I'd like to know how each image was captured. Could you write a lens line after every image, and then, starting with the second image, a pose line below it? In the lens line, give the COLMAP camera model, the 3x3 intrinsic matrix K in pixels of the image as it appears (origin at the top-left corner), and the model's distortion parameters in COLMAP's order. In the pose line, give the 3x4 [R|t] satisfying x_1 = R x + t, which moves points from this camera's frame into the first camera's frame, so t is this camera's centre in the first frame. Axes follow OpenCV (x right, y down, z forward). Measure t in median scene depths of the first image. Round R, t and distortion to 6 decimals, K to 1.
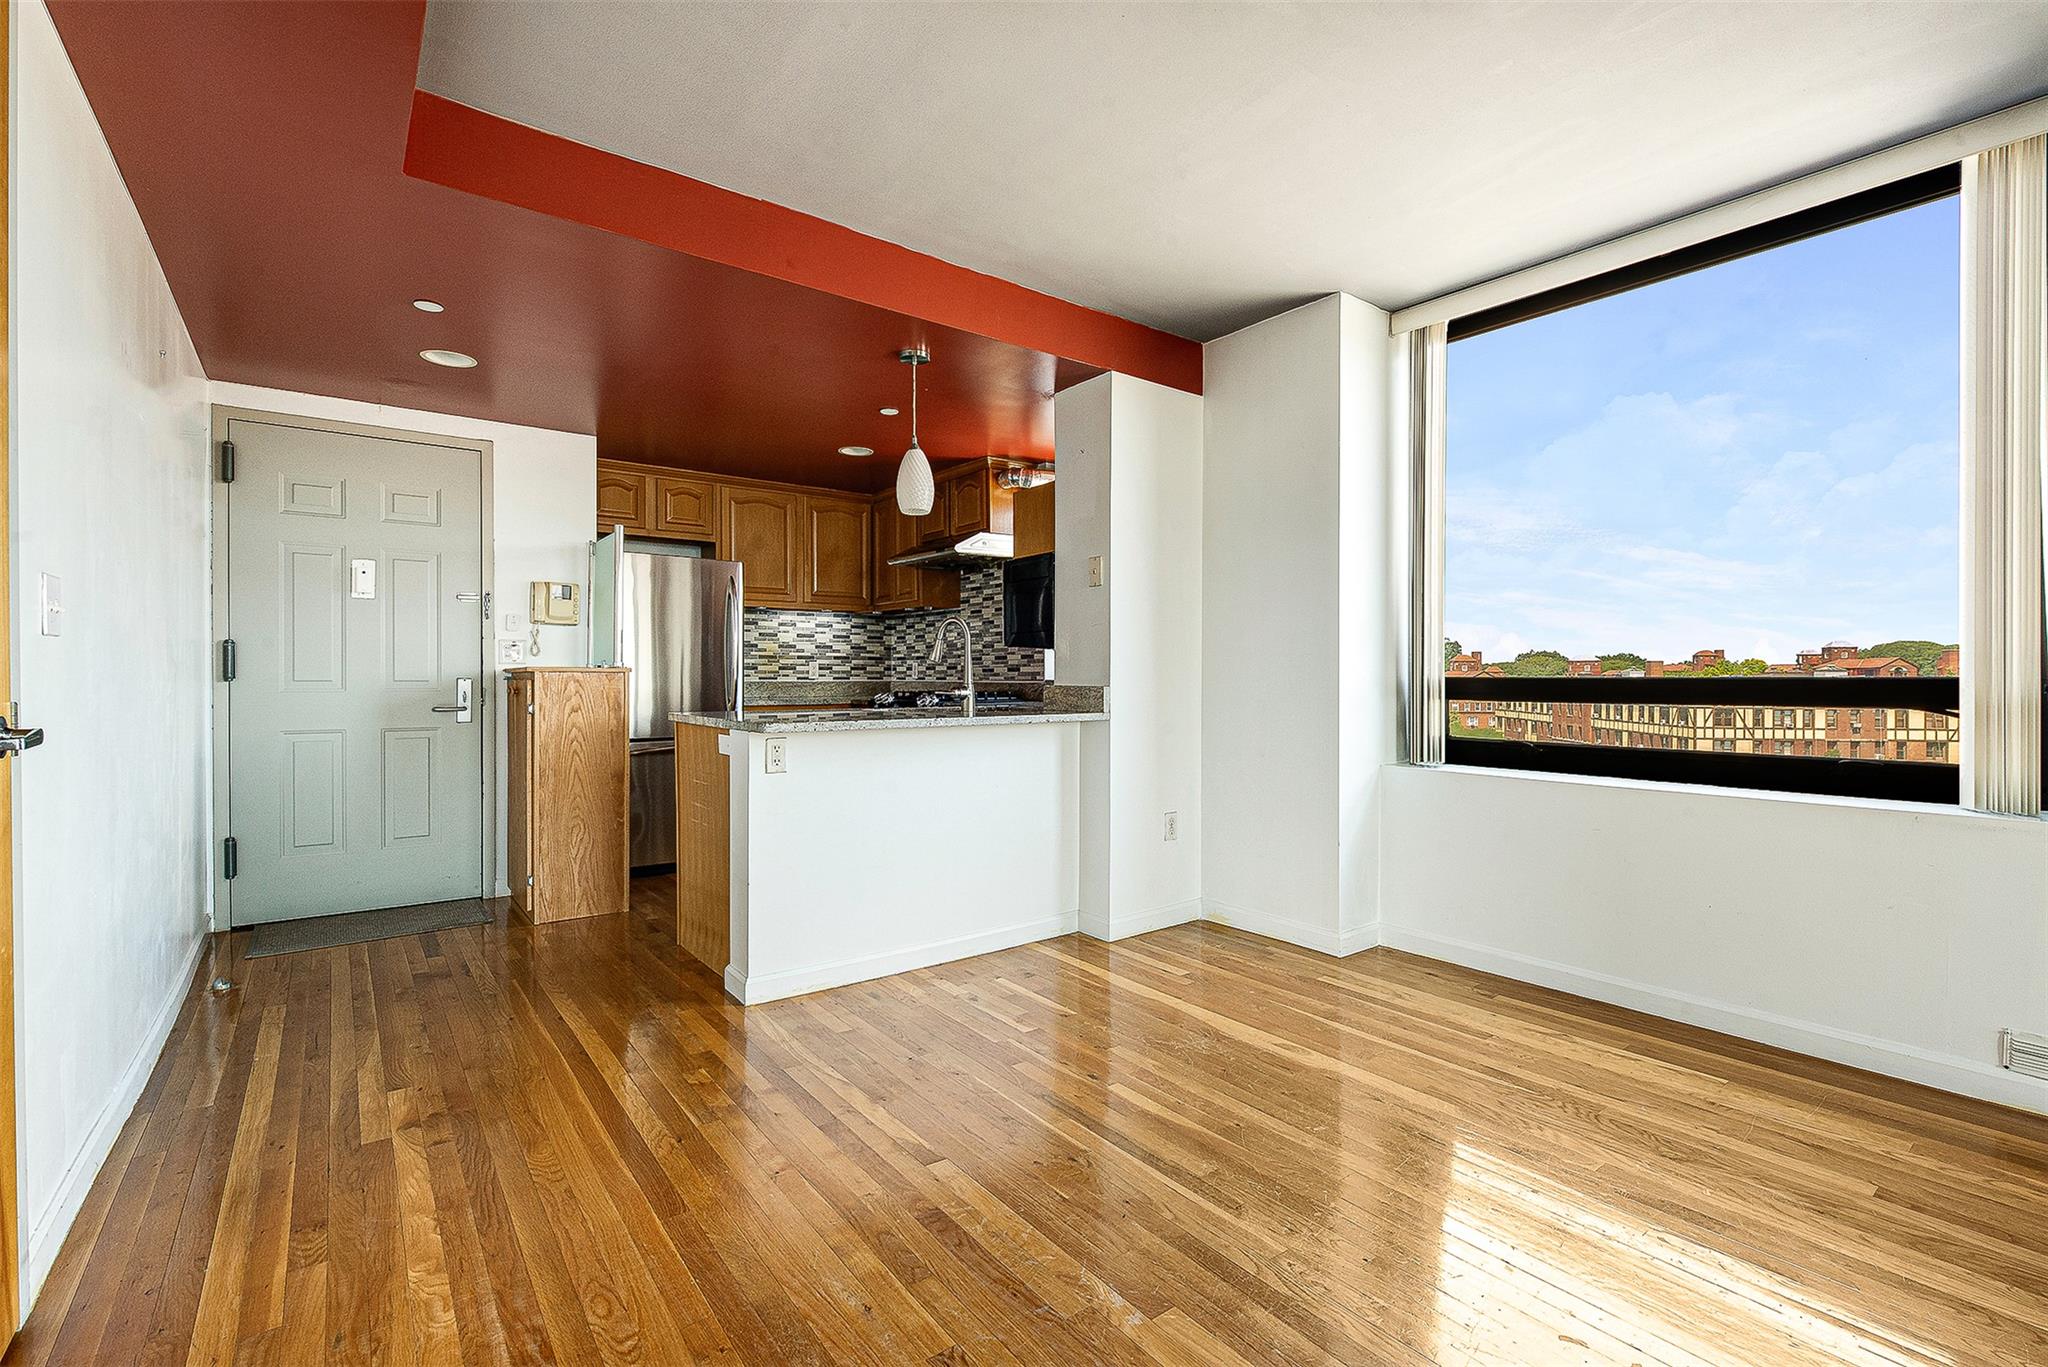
lens RADIAL K [[887.1, 0, 1005.7], [0, 887.1, 687.0], [0, 0, 1]] dist [-0.005793, -0.000349]
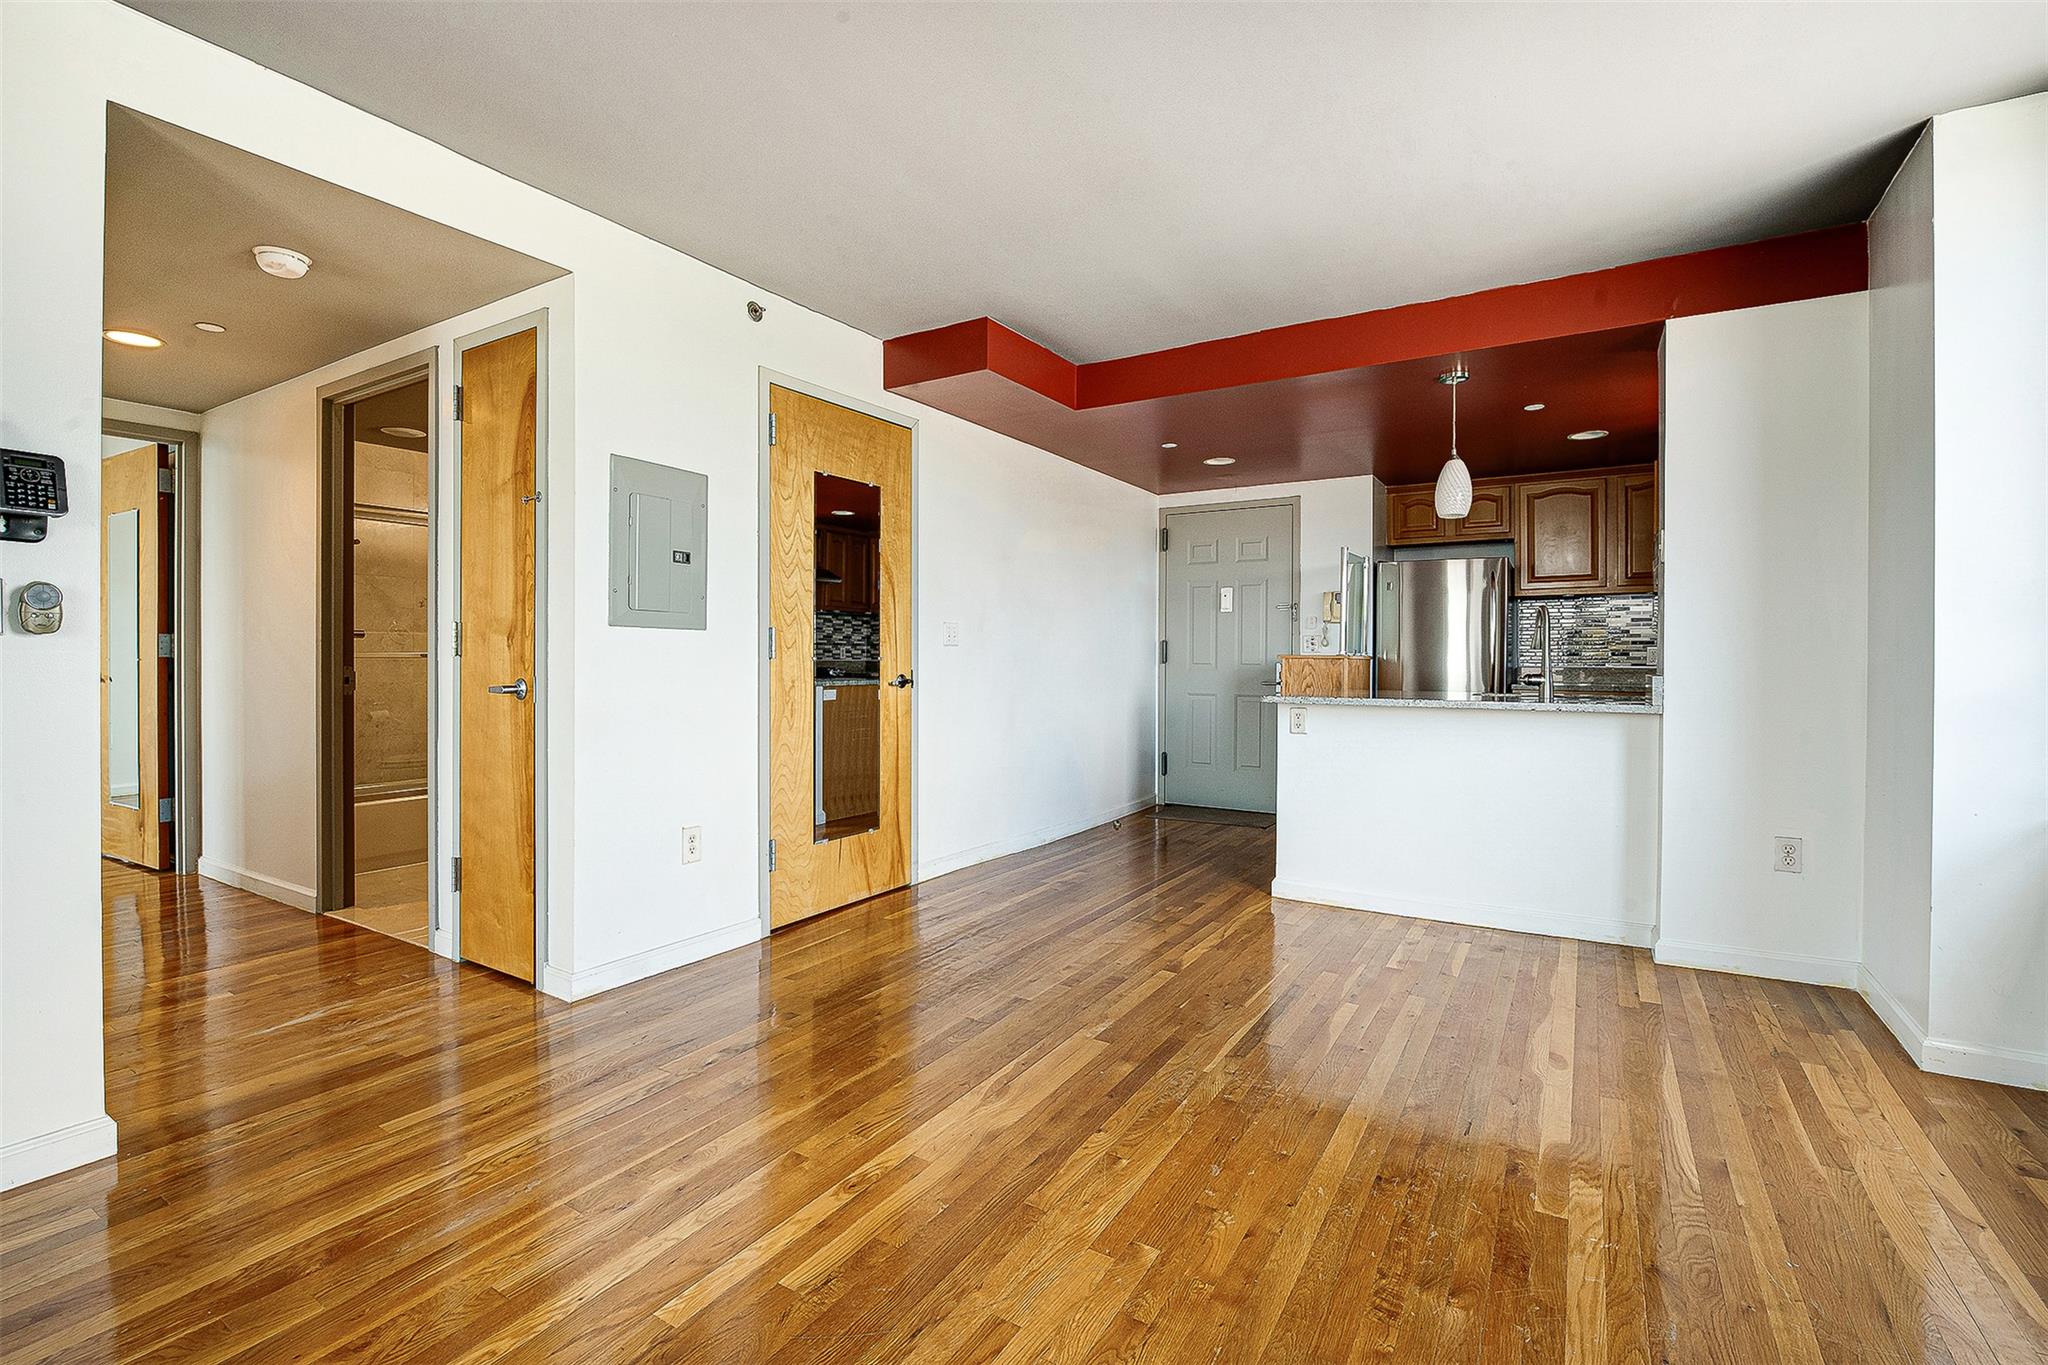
lens RADIAL K [[836.0, 0, 1031.2], [0, 836.0, 662.8], [0, 0, 1]] dist [-0.018642, -0.000431]
pose [[0.408510, 0.006086, -0.912734, 0.487259], [-0.014987, 0.999888, -0.000041, -0.003539], [0.912631, 0.013696, 0.408555, 0.067830]]
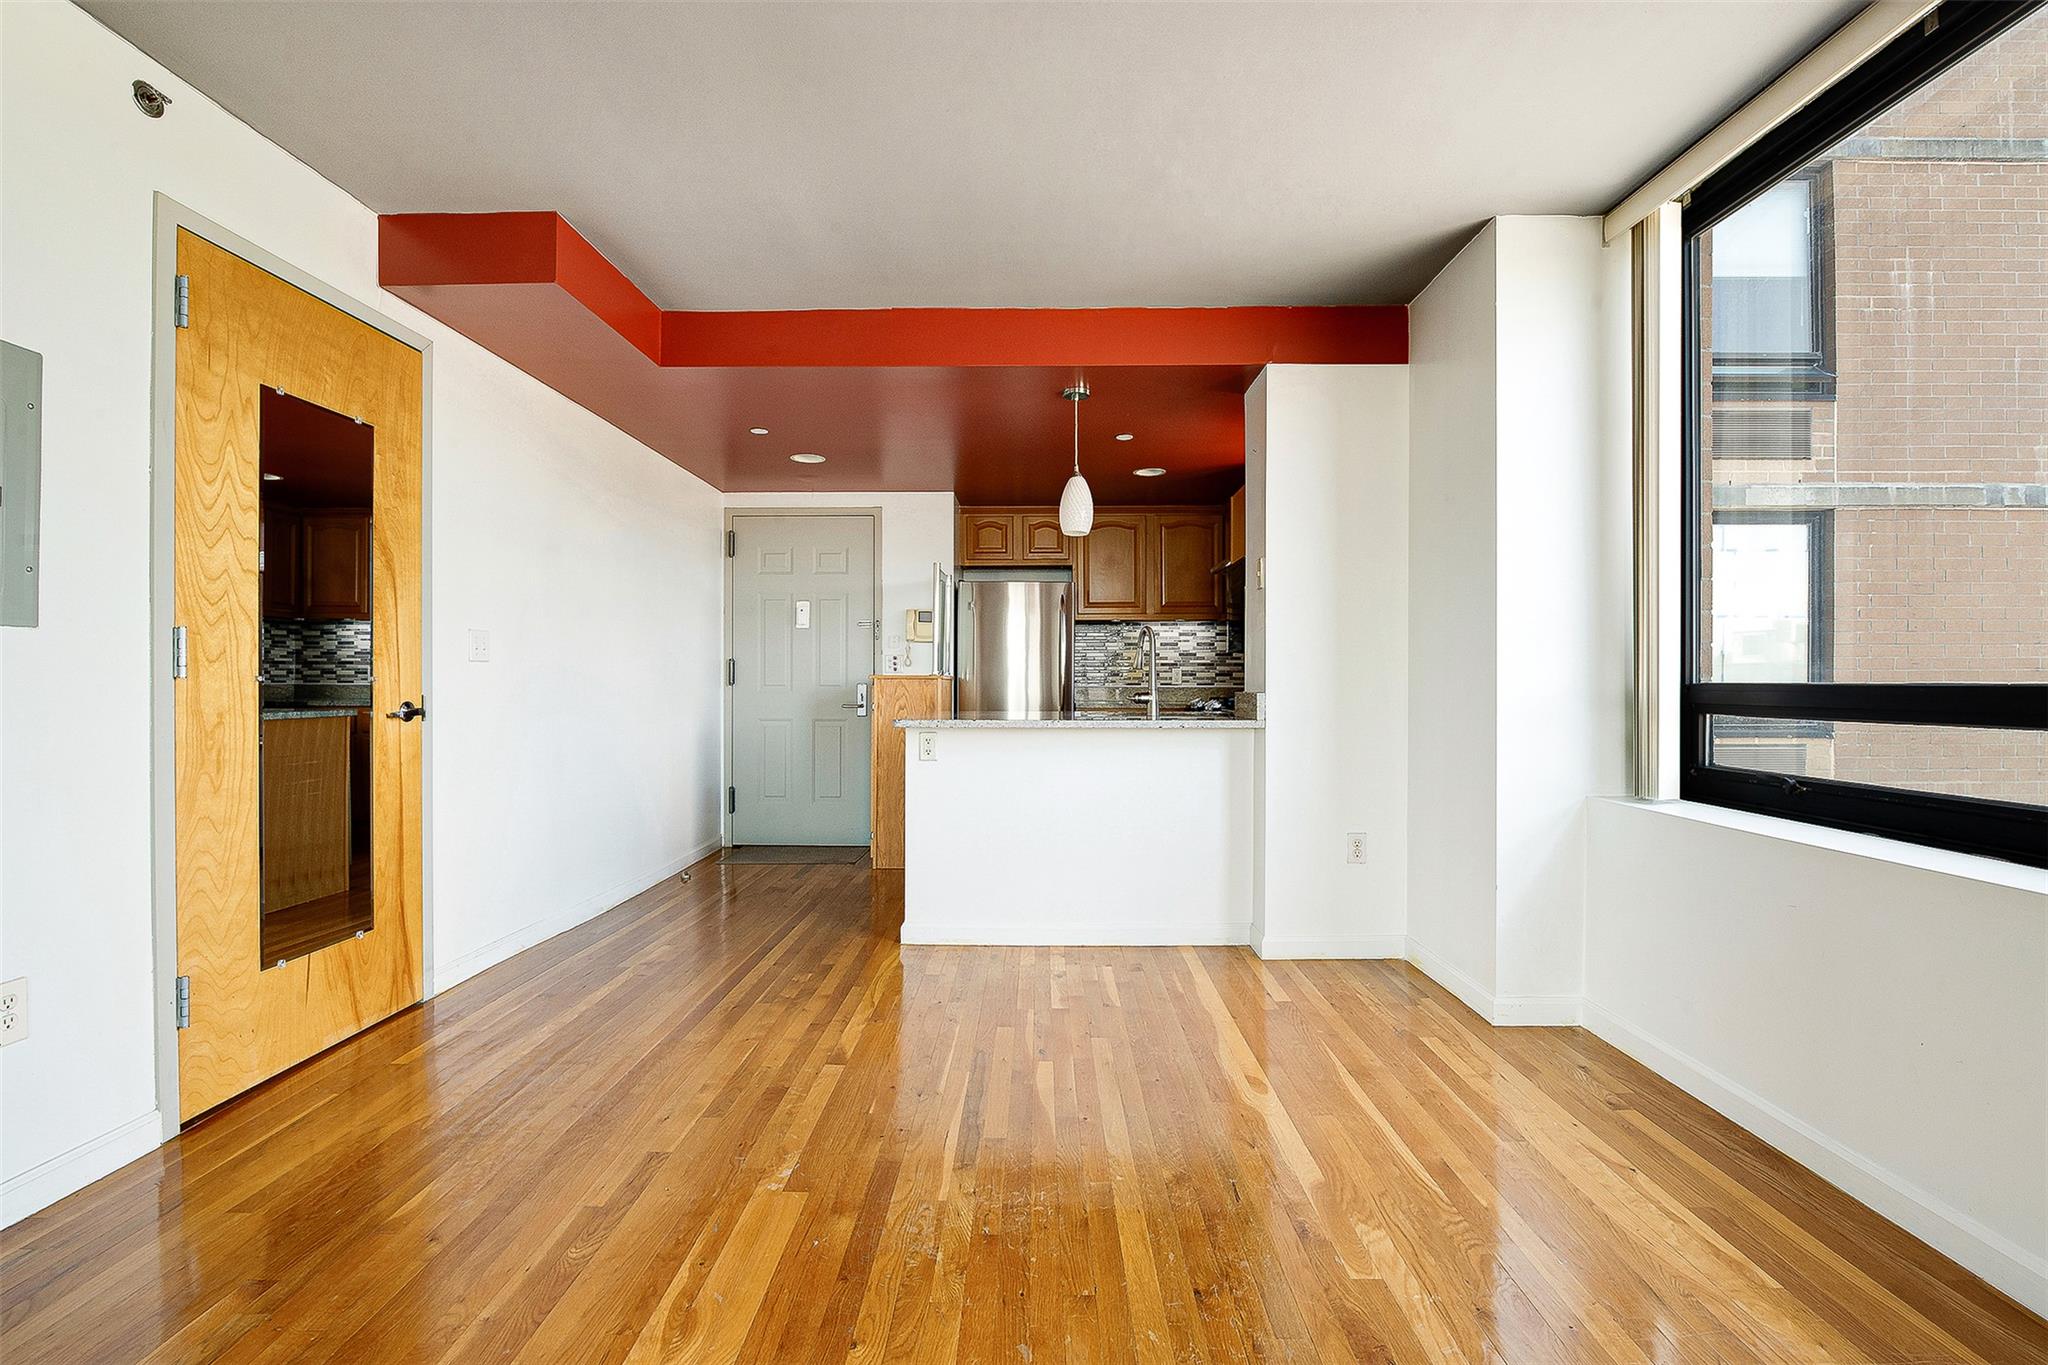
lens RADIAL K [[865.1, 0, 982.3], [0, 865.1, 683.3], [0, 0, 1]] dist [-0.015439, -0.000663]
pose [[0.796353, 0.000549, -0.604831, 0.348275], [-0.007251, 0.999936, -0.008639, -0.000580], [0.604788, 0.011265, 0.796307, 0.057001]]
